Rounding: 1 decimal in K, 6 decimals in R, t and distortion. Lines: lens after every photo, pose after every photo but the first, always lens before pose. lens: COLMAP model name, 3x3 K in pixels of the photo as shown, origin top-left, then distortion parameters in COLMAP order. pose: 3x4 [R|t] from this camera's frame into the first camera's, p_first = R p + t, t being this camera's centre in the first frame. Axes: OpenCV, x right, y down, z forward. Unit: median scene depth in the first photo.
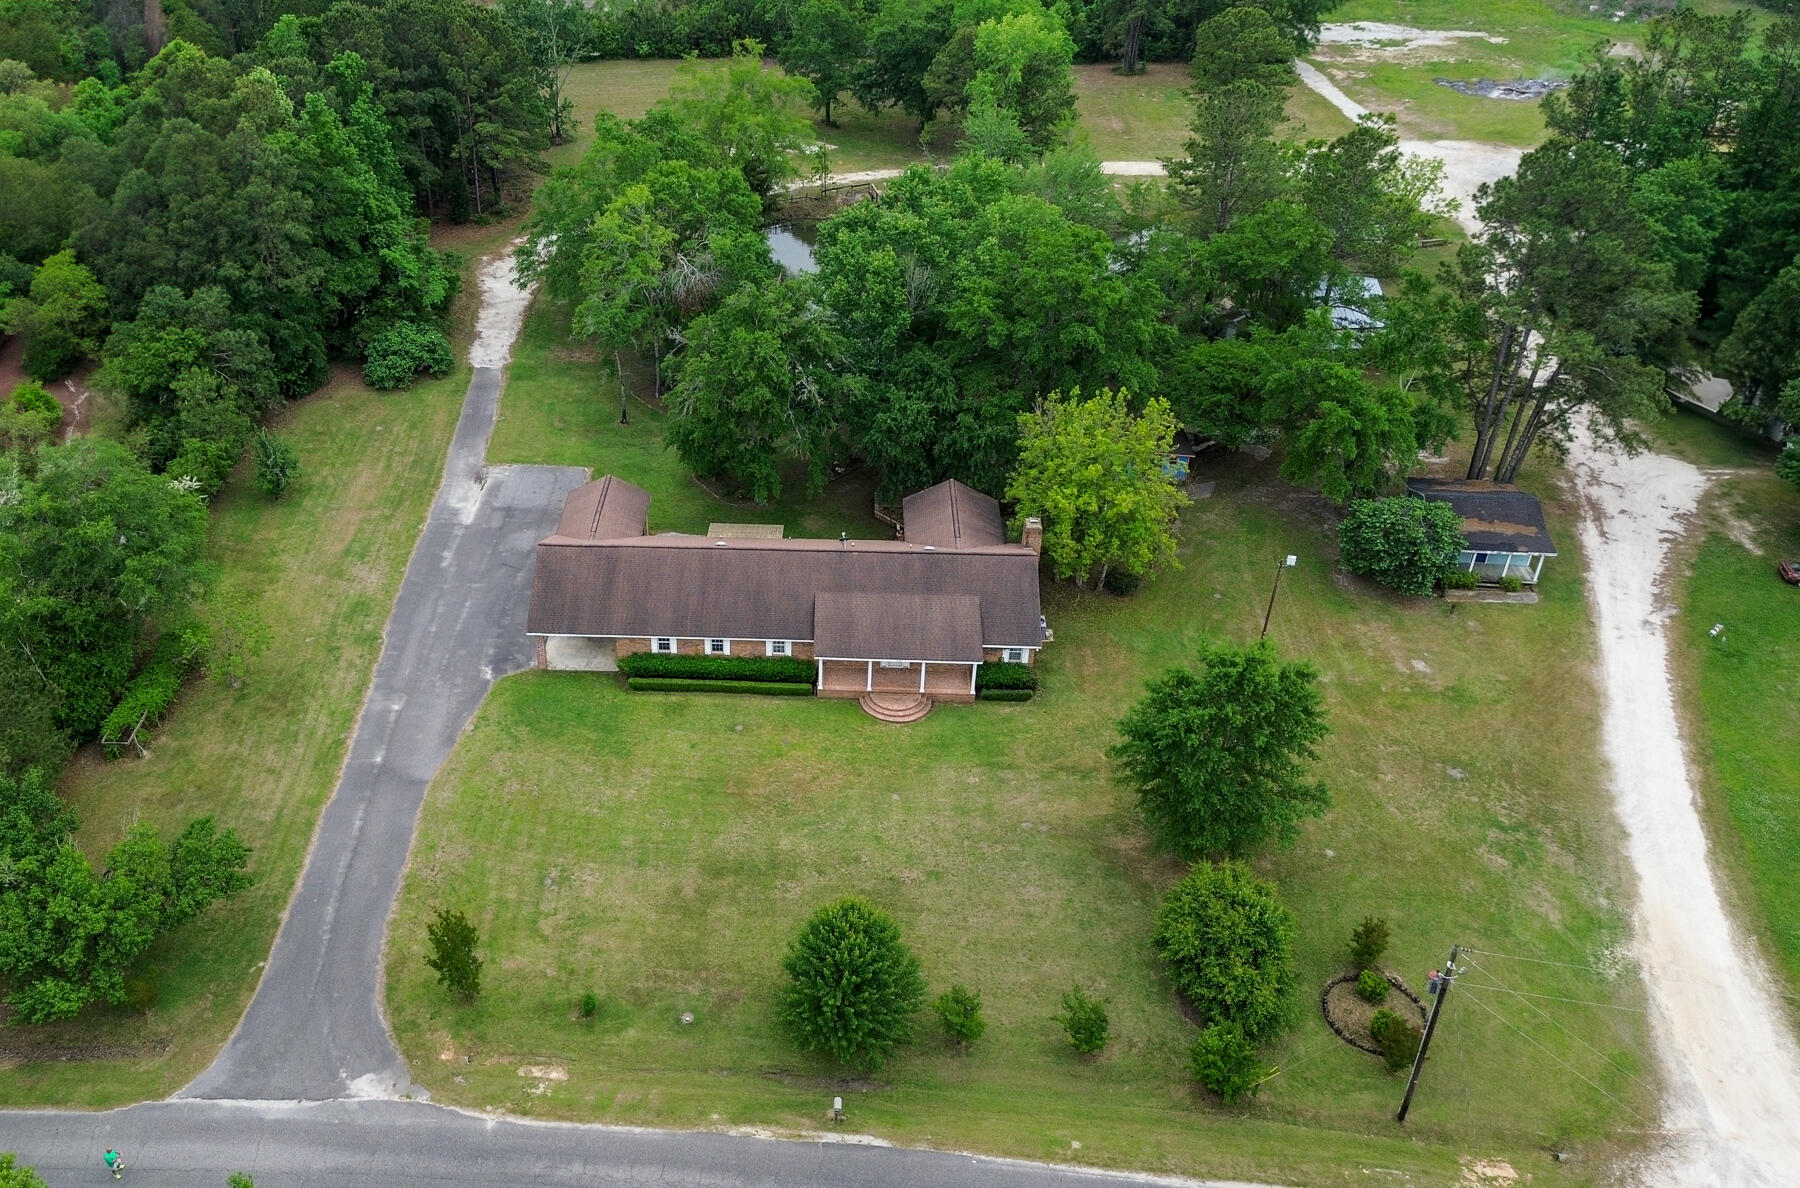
lens RADIAL K [[1506.2, 0, 751.5], [0, 1506.2, 593.3], [0, 0, 1]] dist [0.104520, -0.131570]
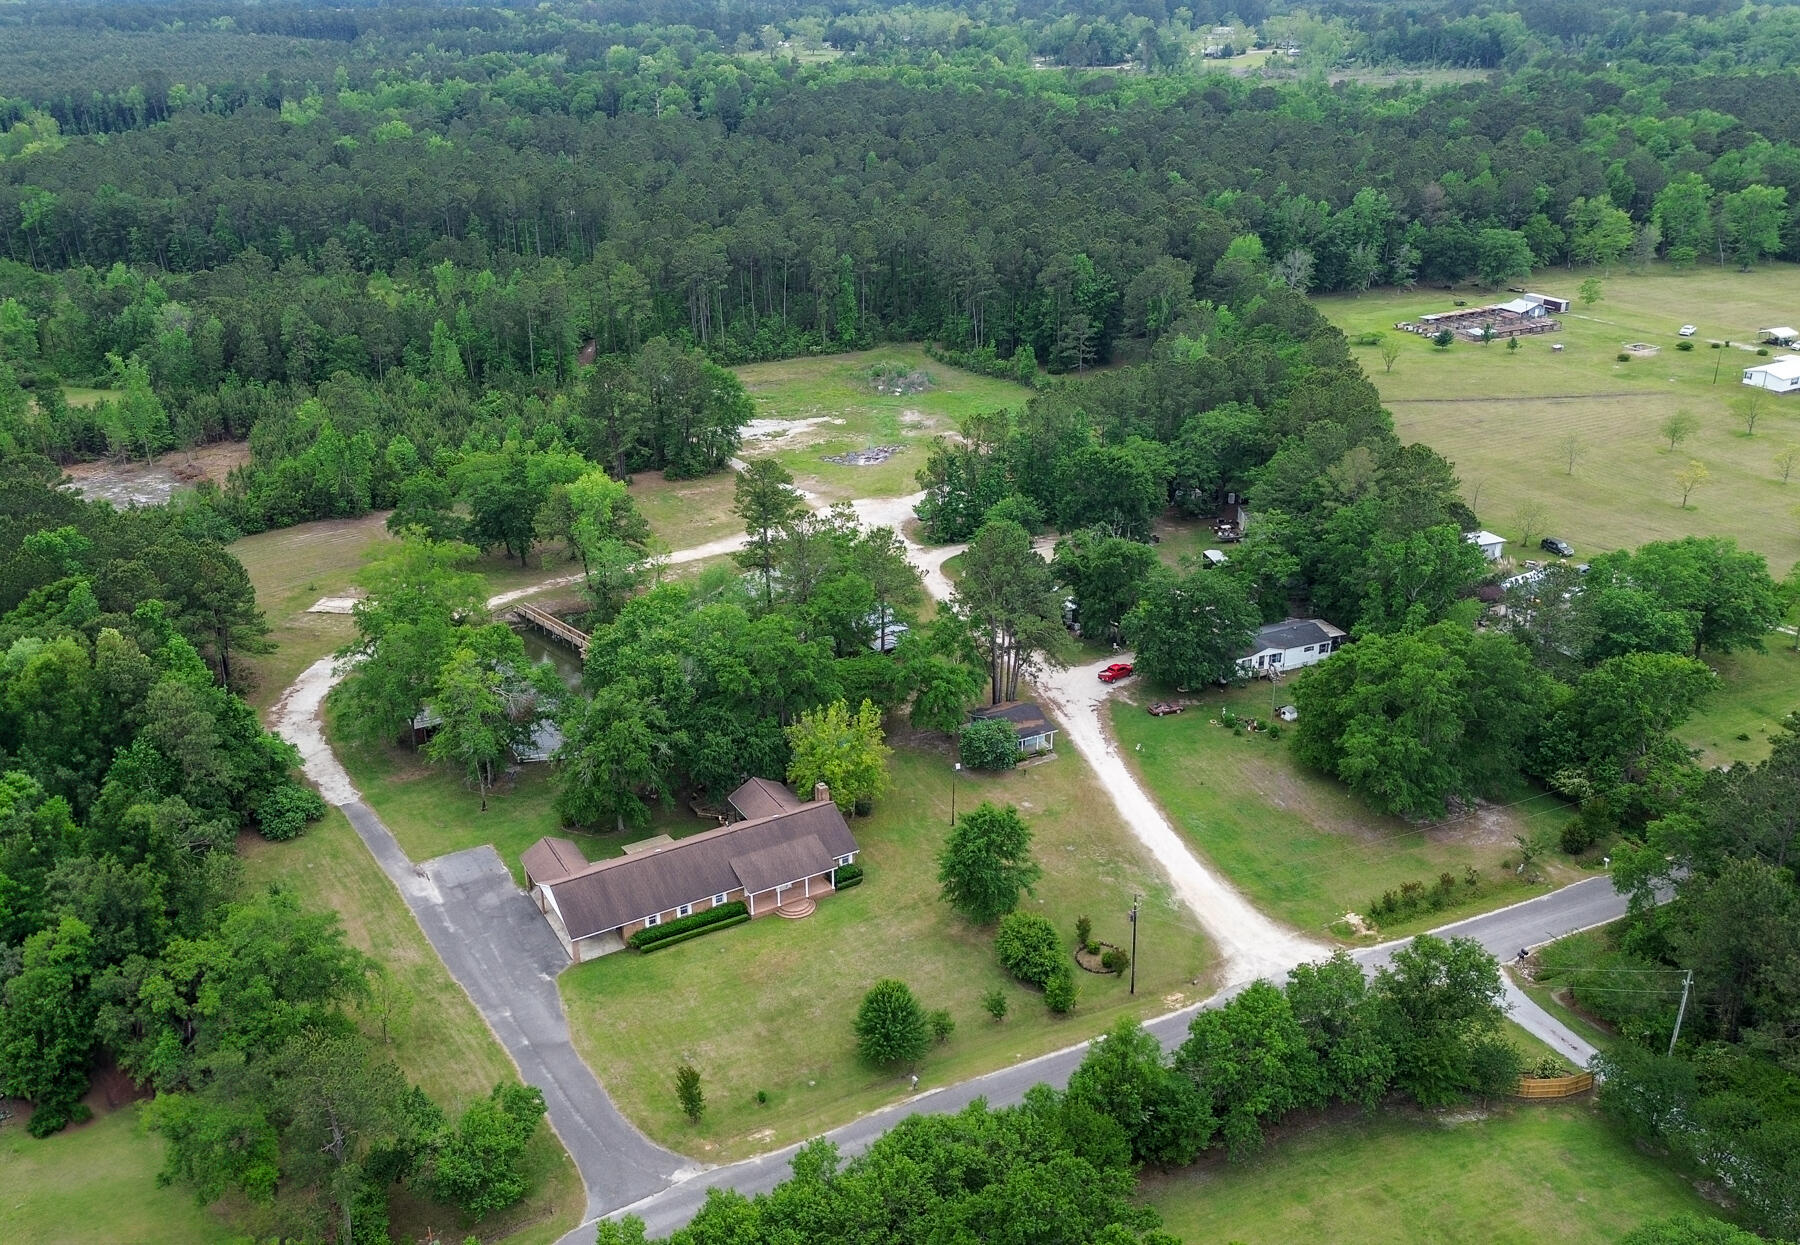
lens RADIAL K [[1562.2, 0, 888.8], [0, 1562.2, 619.8], [0, 0, 1]] dist [0.143960, -0.365280]
pose [[0.840591, -0.215010, 0.497169, -0.609892], [0.304713, 0.946545, -0.105843, -0.014691], [-0.447836, 0.240465, 0.861174, -0.626851]]
